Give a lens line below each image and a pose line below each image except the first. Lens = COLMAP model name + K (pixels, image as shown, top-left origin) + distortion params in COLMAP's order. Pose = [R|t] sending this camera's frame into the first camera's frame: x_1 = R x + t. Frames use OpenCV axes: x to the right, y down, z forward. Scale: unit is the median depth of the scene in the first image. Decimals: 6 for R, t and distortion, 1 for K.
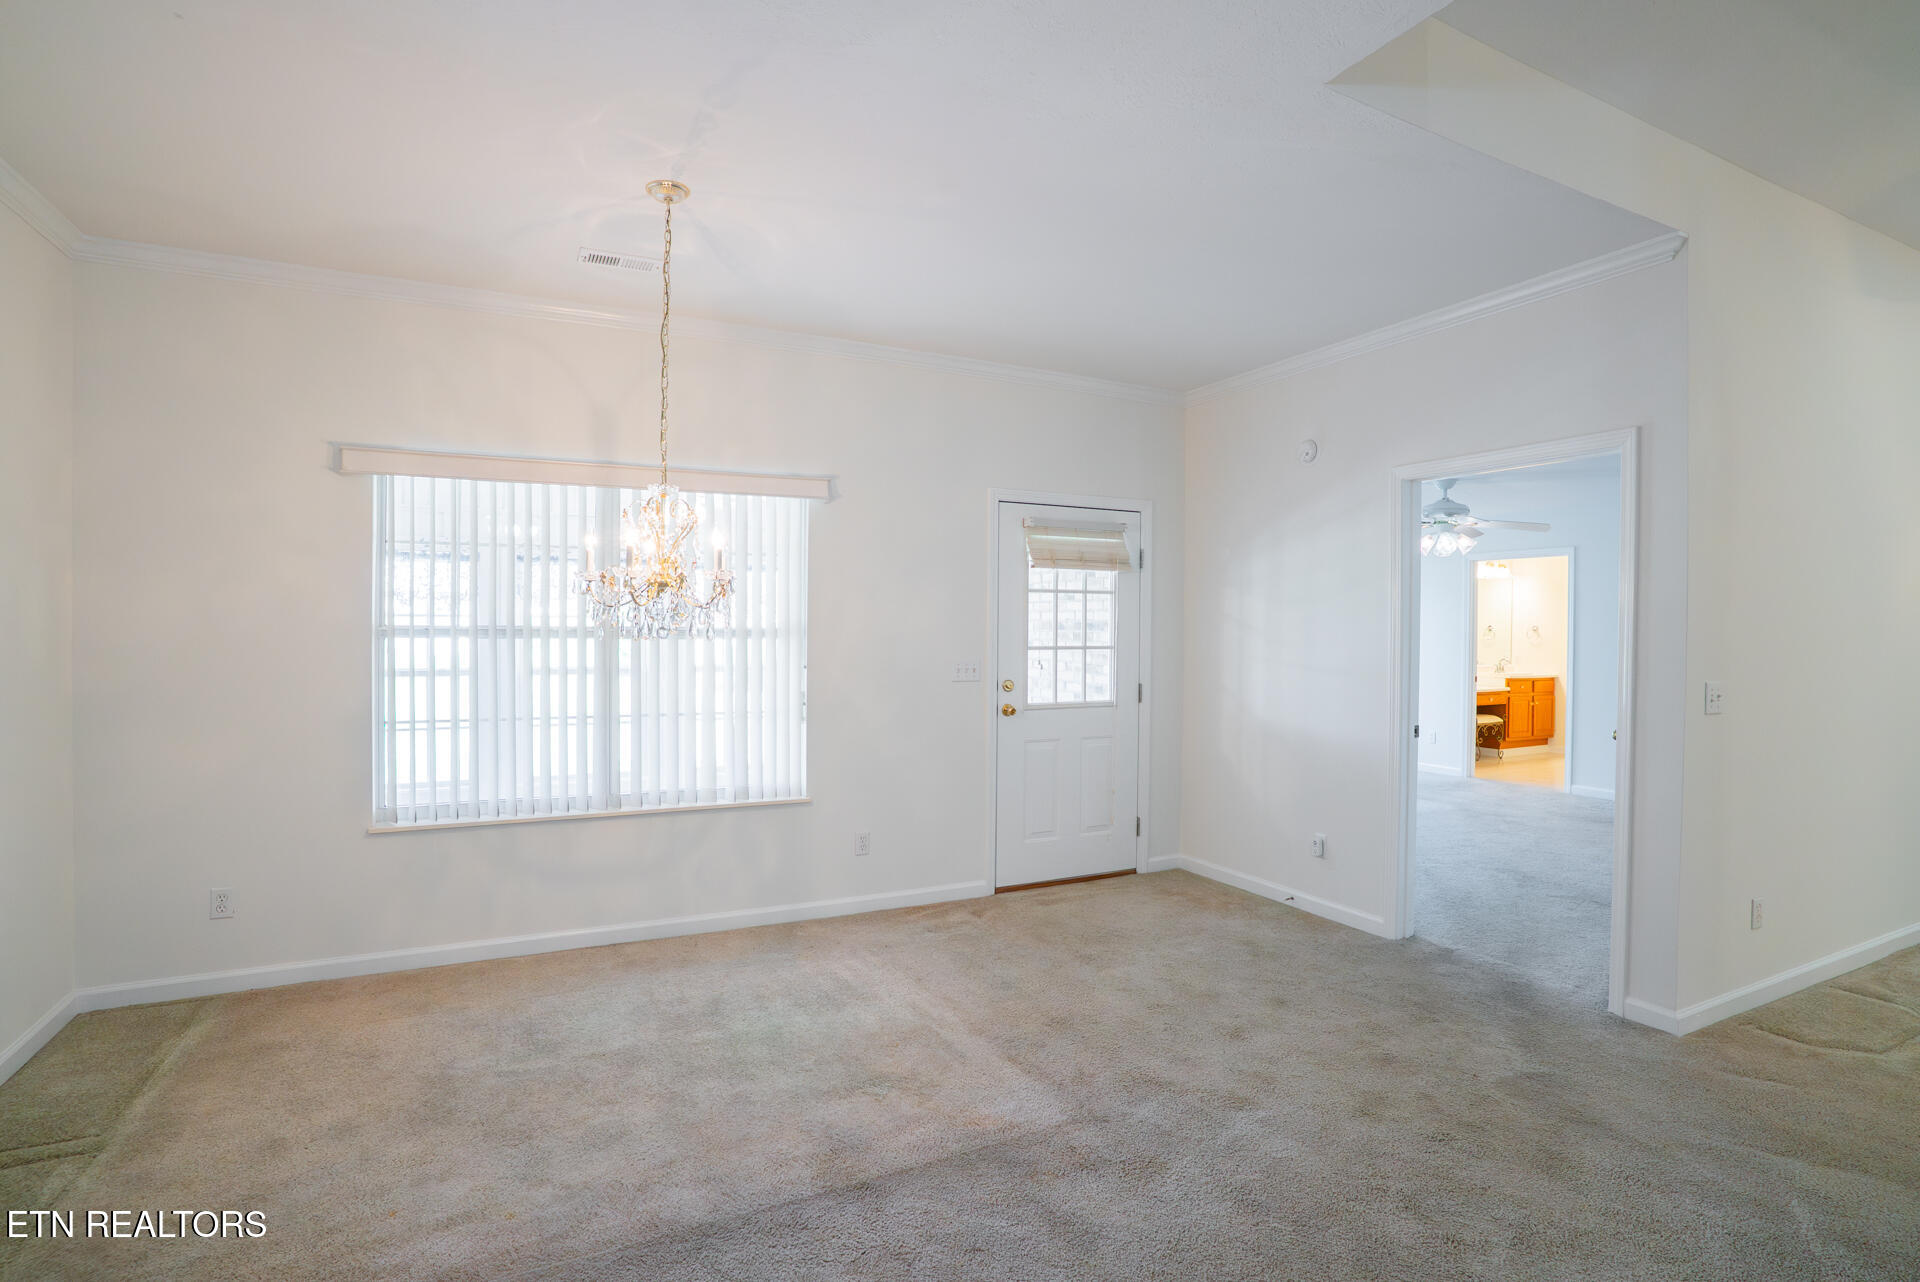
lens RADIAL K [[942.4, 0, 955.9], [0, 942.4, 634.7], [0, 0, 1]] dist [-0.059748, 0.012532]
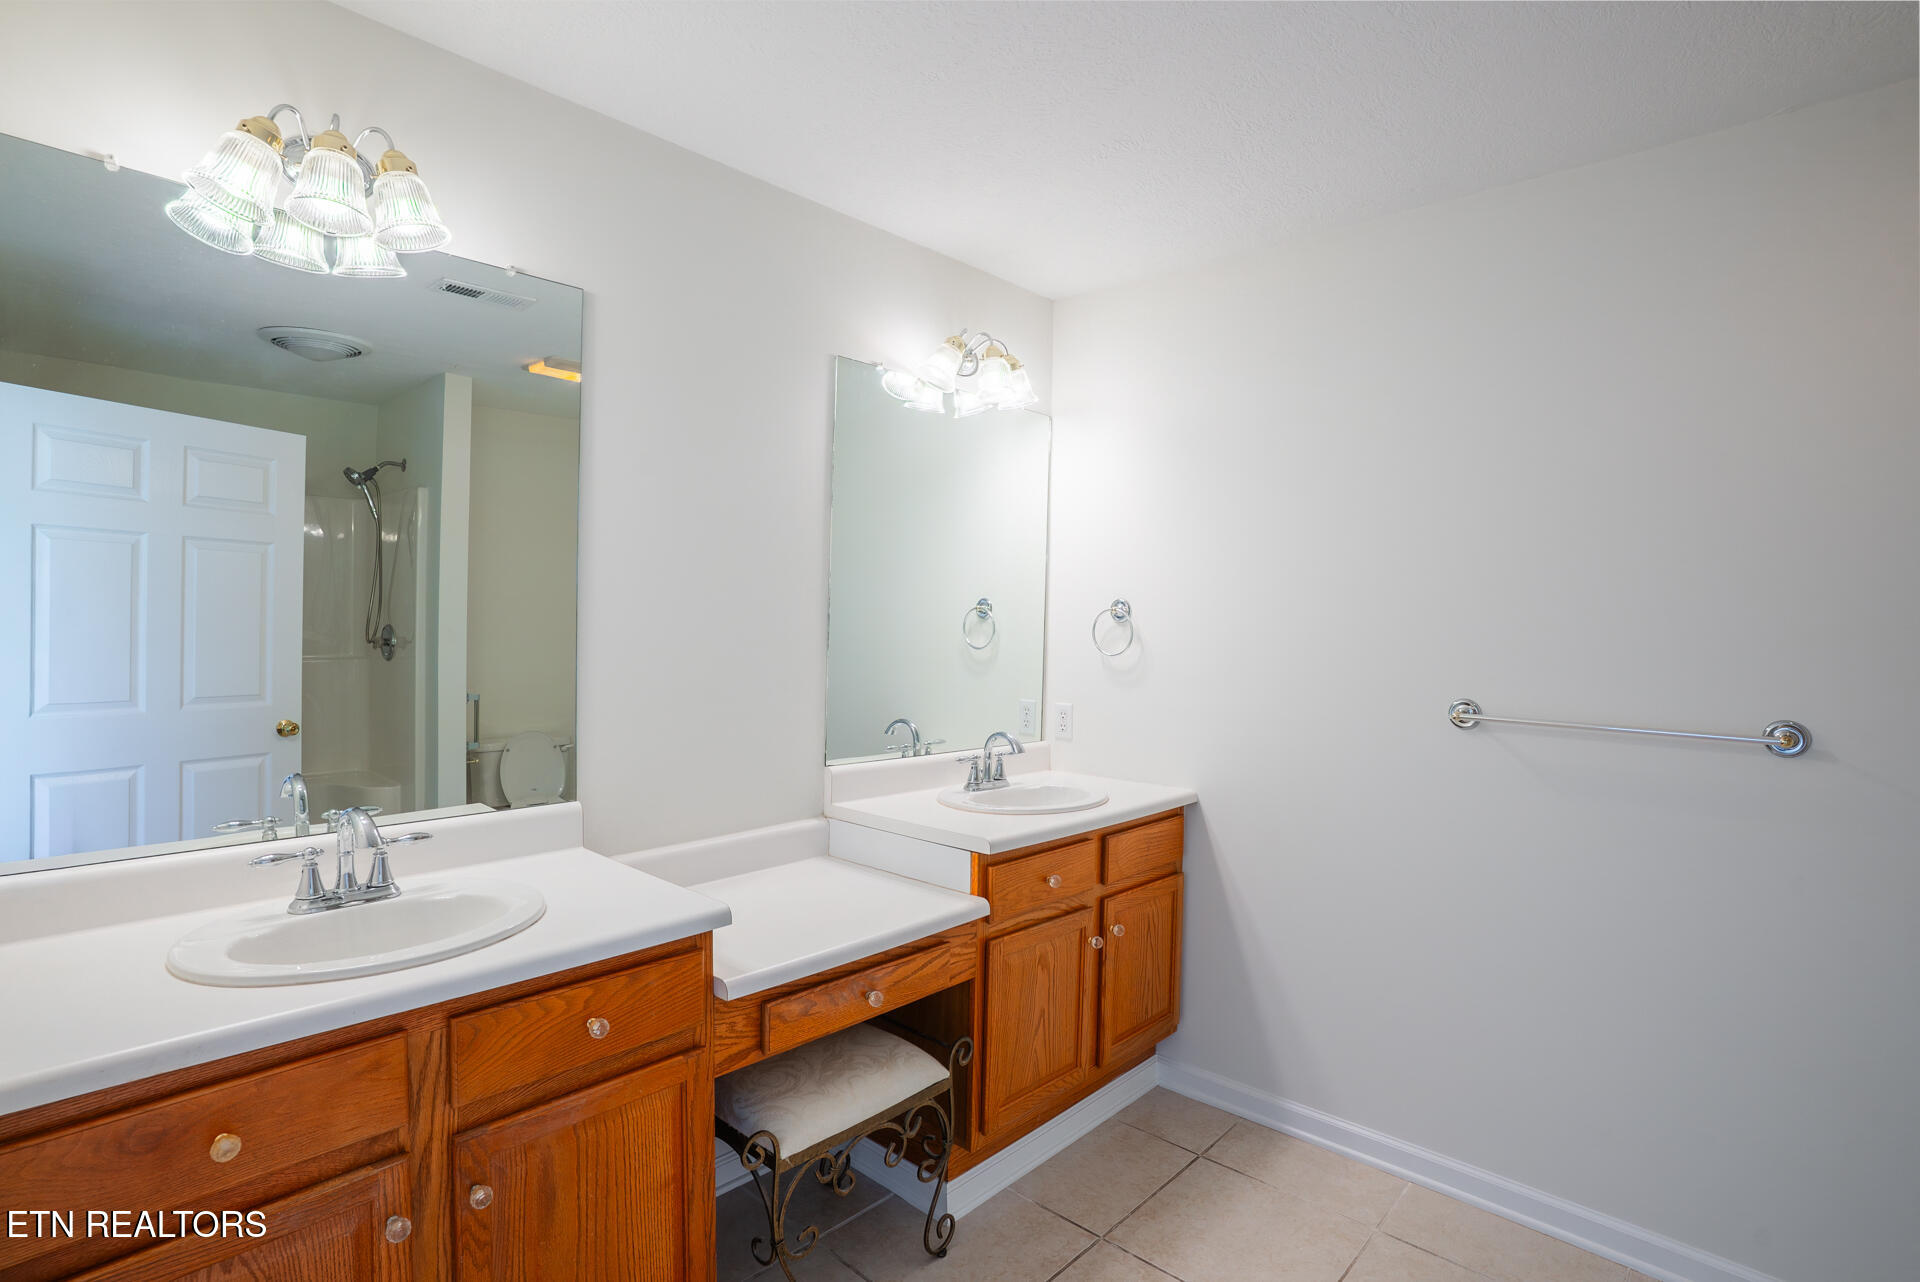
lens RADIAL K [[942.4, 0, 955.9], [0, 942.4, 634.7], [0, 0, 1]] dist [-0.059748, 0.012532]
pose [[0.930367, 0.006074, 0.366580, 0.503981], [-0.013191, 0.999770, 0.016914, -0.003361], [-0.366393, -0.020572, 0.930233, 0.794569]]
